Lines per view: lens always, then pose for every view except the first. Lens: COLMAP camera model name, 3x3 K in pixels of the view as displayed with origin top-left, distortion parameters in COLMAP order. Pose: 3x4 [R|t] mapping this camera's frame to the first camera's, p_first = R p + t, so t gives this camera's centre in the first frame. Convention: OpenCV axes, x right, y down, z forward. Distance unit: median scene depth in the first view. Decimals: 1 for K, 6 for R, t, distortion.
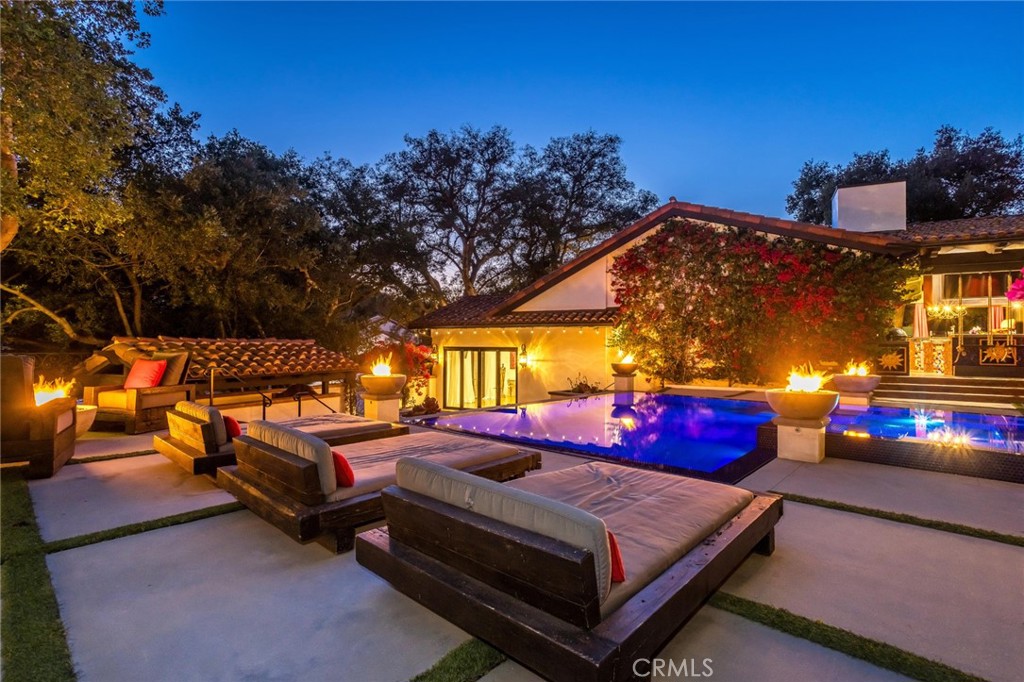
lens RADIAL K [[473.9, 0, 512.9], [0, 473.9, 341.6], [0, 0, 1]] dist [-0.029955, 0.001205]
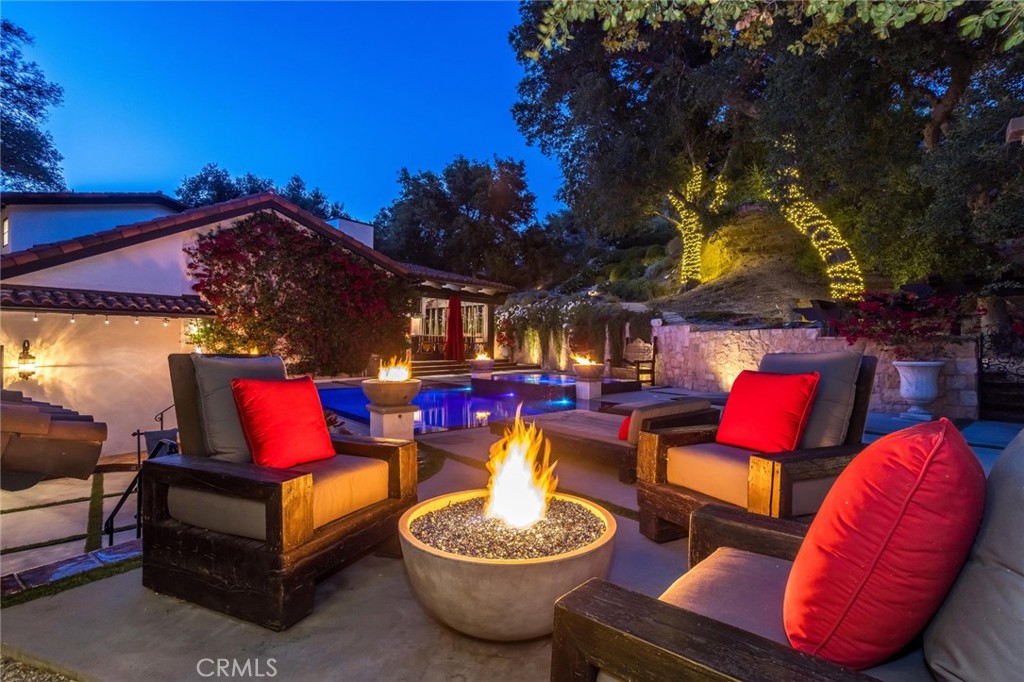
lens RADIAL K [[473.9, 0, 513.0], [0, 473.9, 341.3], [0, 0, 1]] dist [-0.029955, 0.001205]
pose [[0.144585, 0.003446, 0.989486, -0.497378], [-0.006872, 0.999973, -0.002478, 0.004655], [-0.989469, -0.006442, 0.144604, 0.333726]]
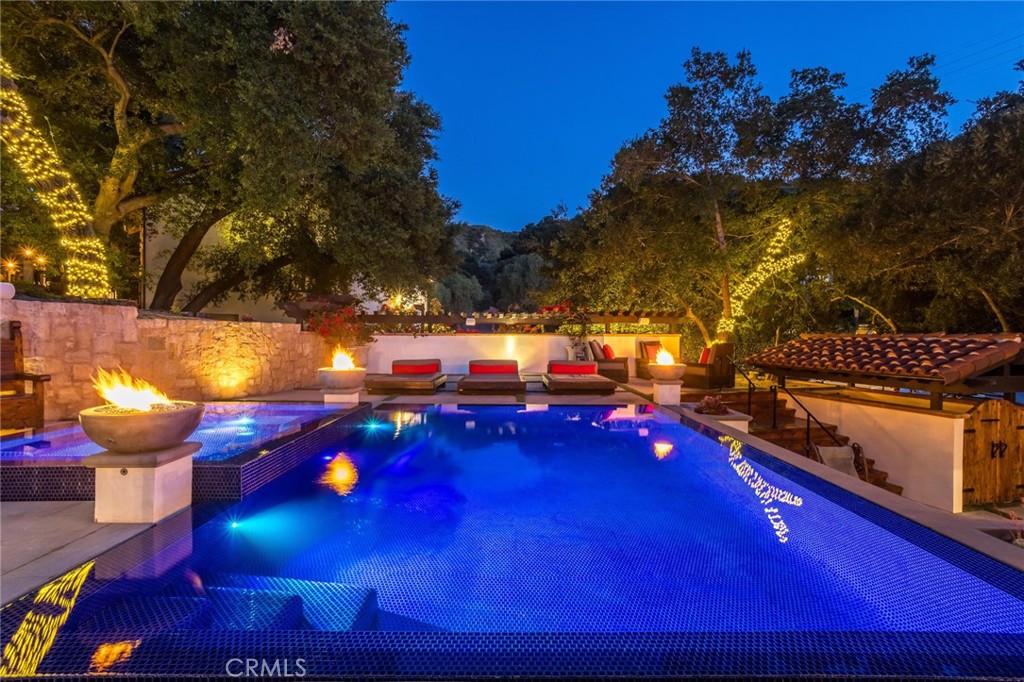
lens RADIAL K [[473.9, 0, 511.7], [0, 473.9, 338.6], [0, 0, 1]] dist [-0.029955, 0.001205]
pose [[-0.725869, -0.001757, -0.687831, 0.449071], [-0.001538, 0.999998, -0.000932, 0.006389], [0.687831, 0.000381, -0.725871, 0.806924]]
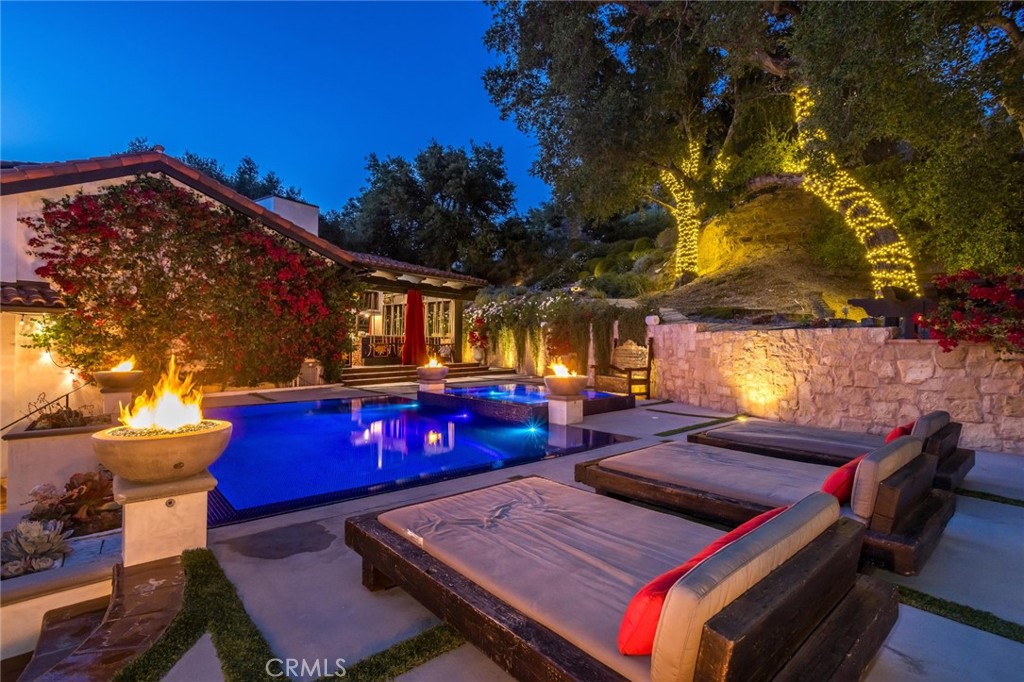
lens RADIAL K [[473.9, 0, 513.2], [0, 473.9, 339.8], [0, 0, 1]] dist [-0.029955, 0.001205]
pose [[0.113038, 0.006355, 0.993570, -0.297919], [-0.007606, 0.999956, -0.005530, -0.000095], [-0.993562, -0.006932, 0.113081, 0.322787]]
